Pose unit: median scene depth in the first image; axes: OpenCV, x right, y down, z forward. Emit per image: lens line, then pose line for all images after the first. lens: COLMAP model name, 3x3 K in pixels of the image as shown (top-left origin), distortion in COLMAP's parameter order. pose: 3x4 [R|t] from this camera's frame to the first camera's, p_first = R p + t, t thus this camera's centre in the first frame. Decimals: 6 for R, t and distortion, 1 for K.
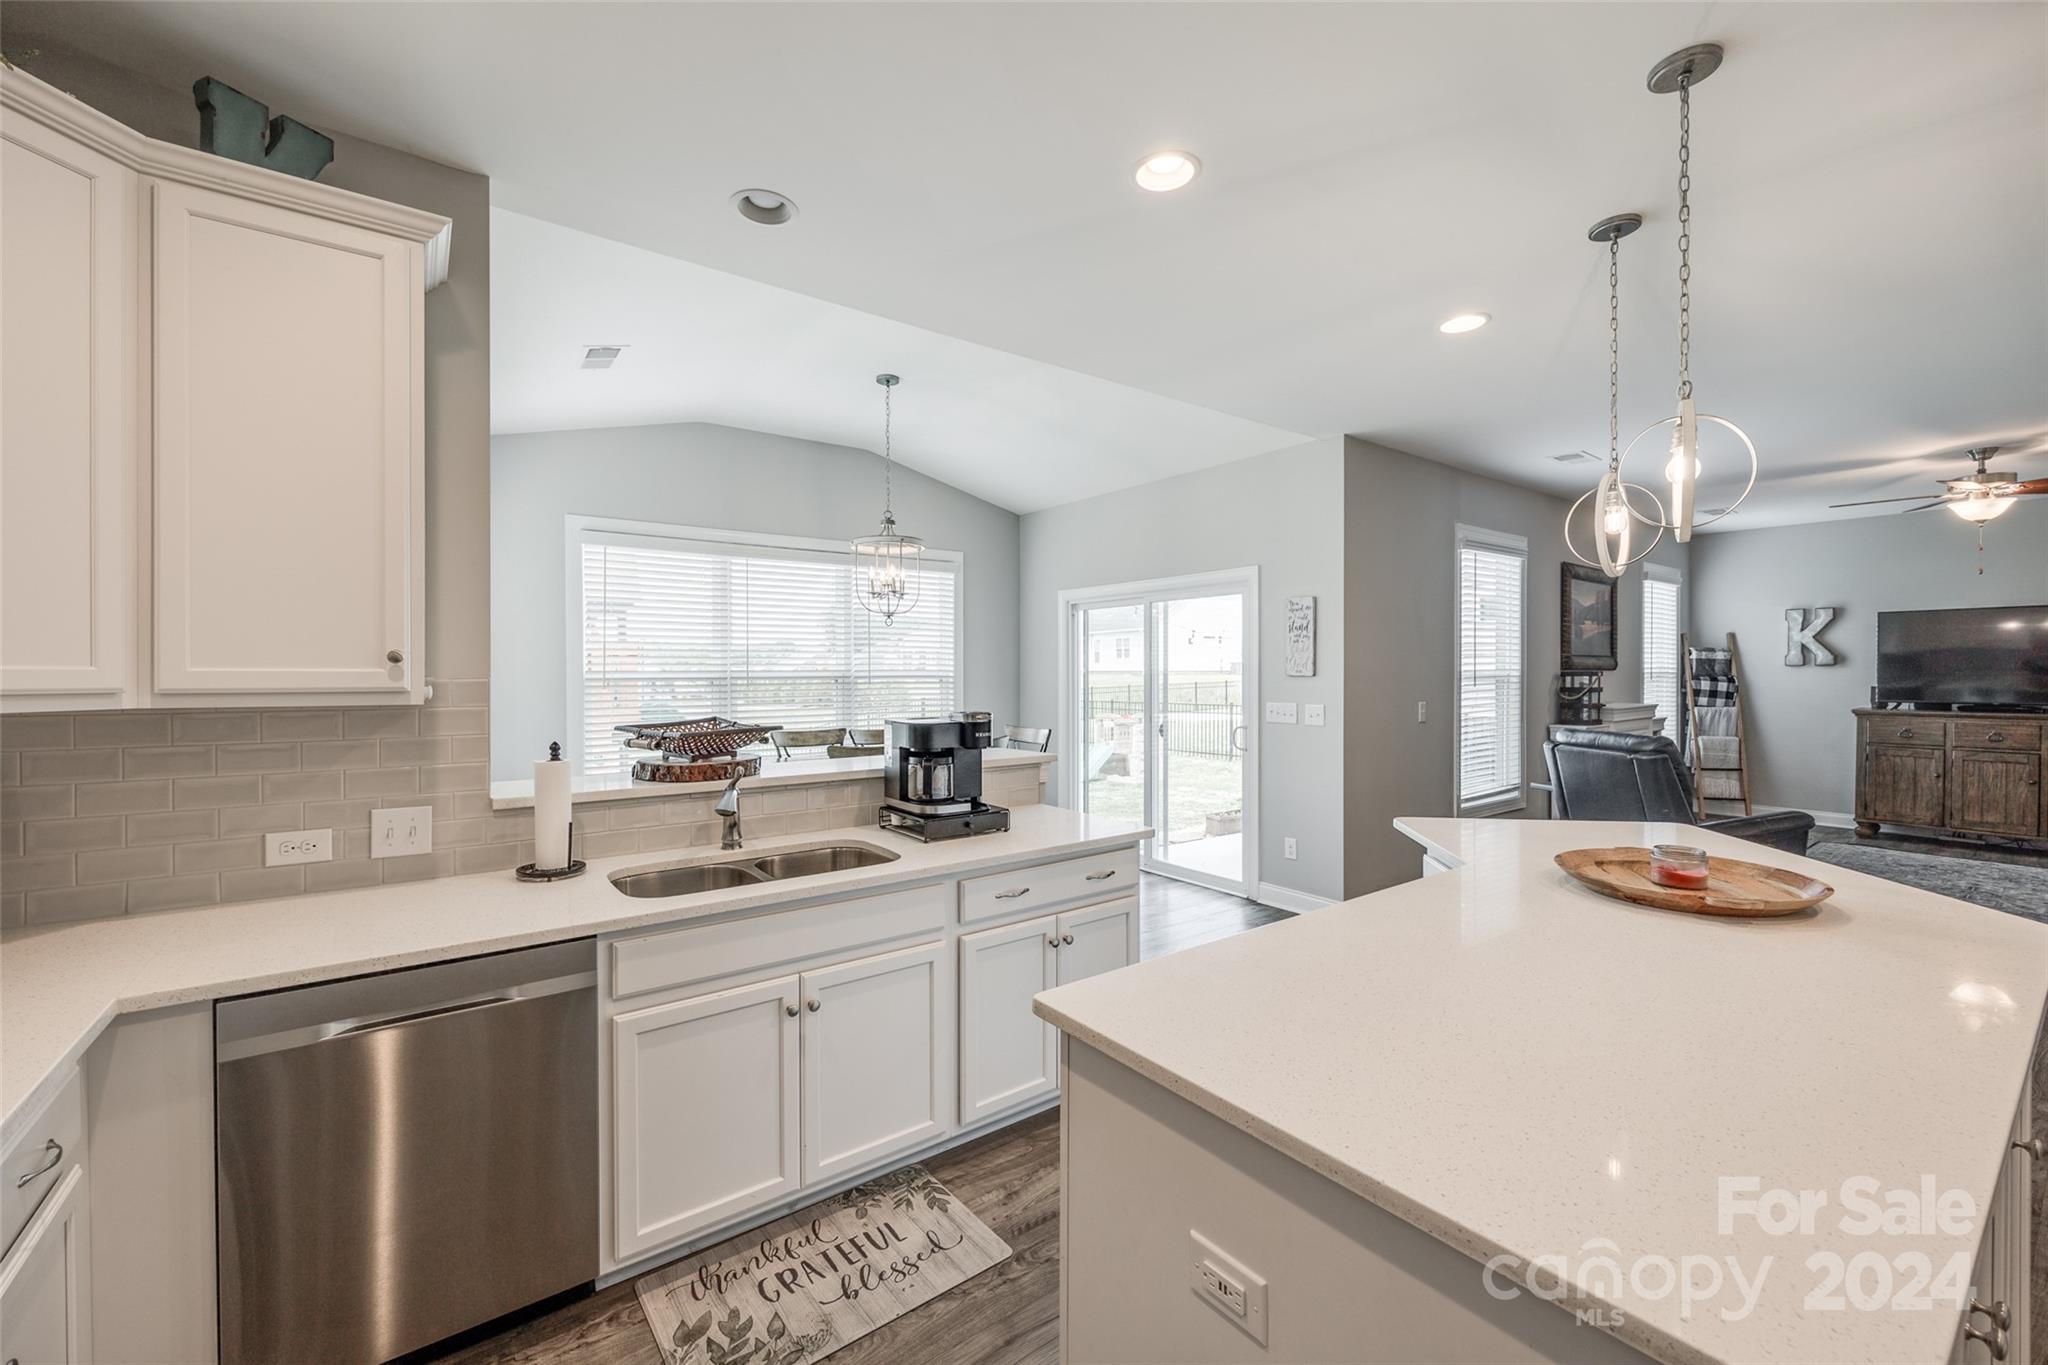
lens RADIAL K [[822.5, 0, 1007.7], [0, 822.5, 673.5], [0, 0, 1]] dist [-0.000916, -0.000126]
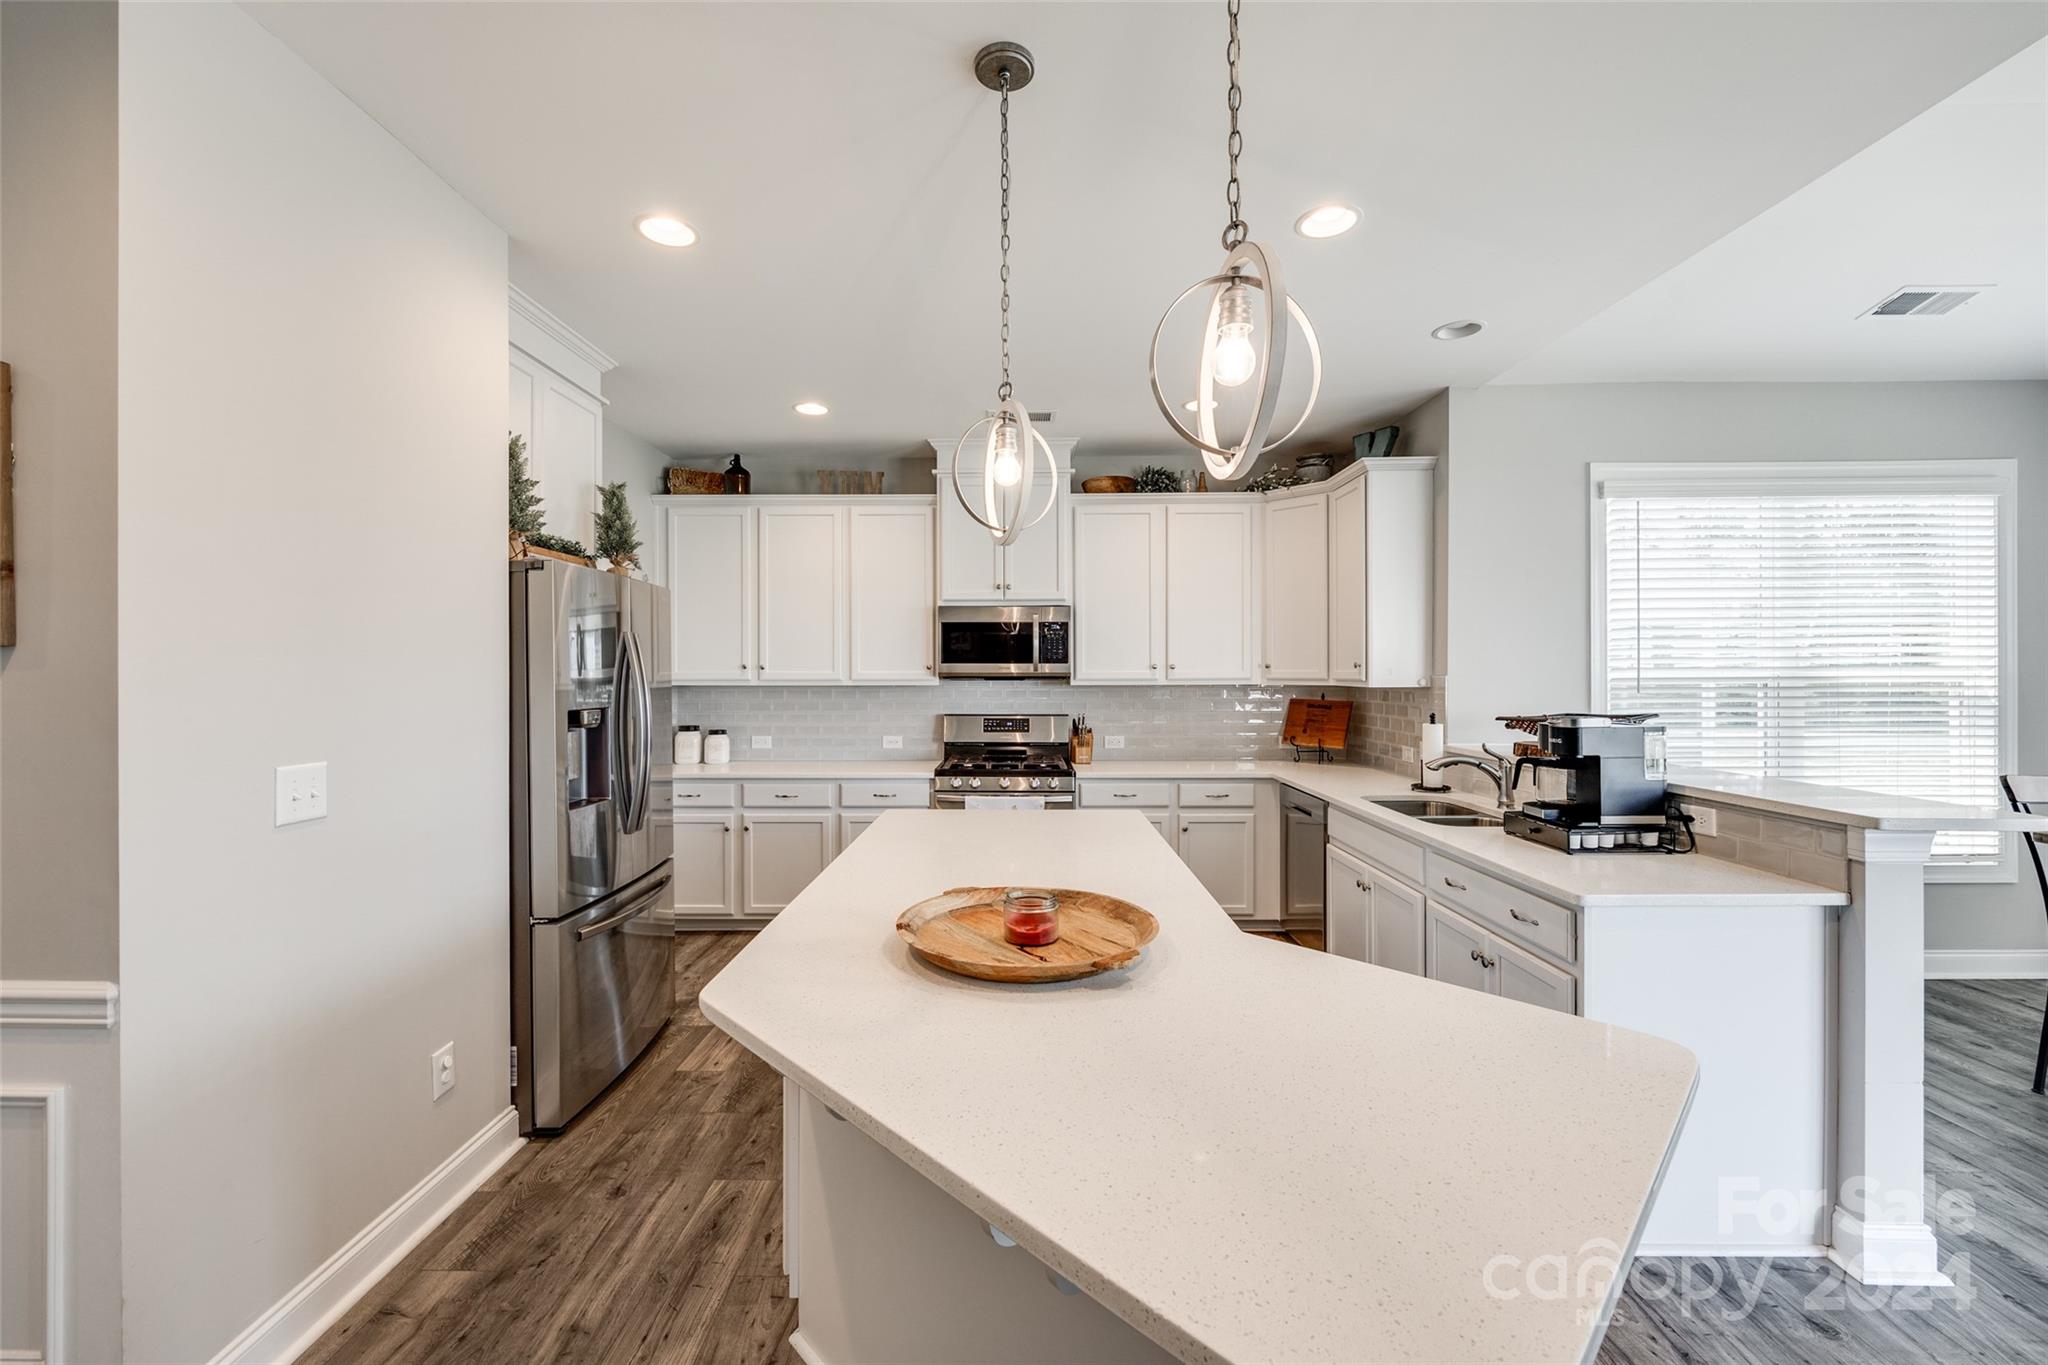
lens RADIAL K [[822.5, 0, 1007.7], [0, 822.5, 673.5], [0, 0, 1]] dist [-0.000916, -0.000126]
pose [[-0.600448, 0.003930, -0.799654, 1.373591], [0.002606, 0.999992, 0.002958, -0.006309], [0.799659, -0.000307, -0.600454, 1.362888]]
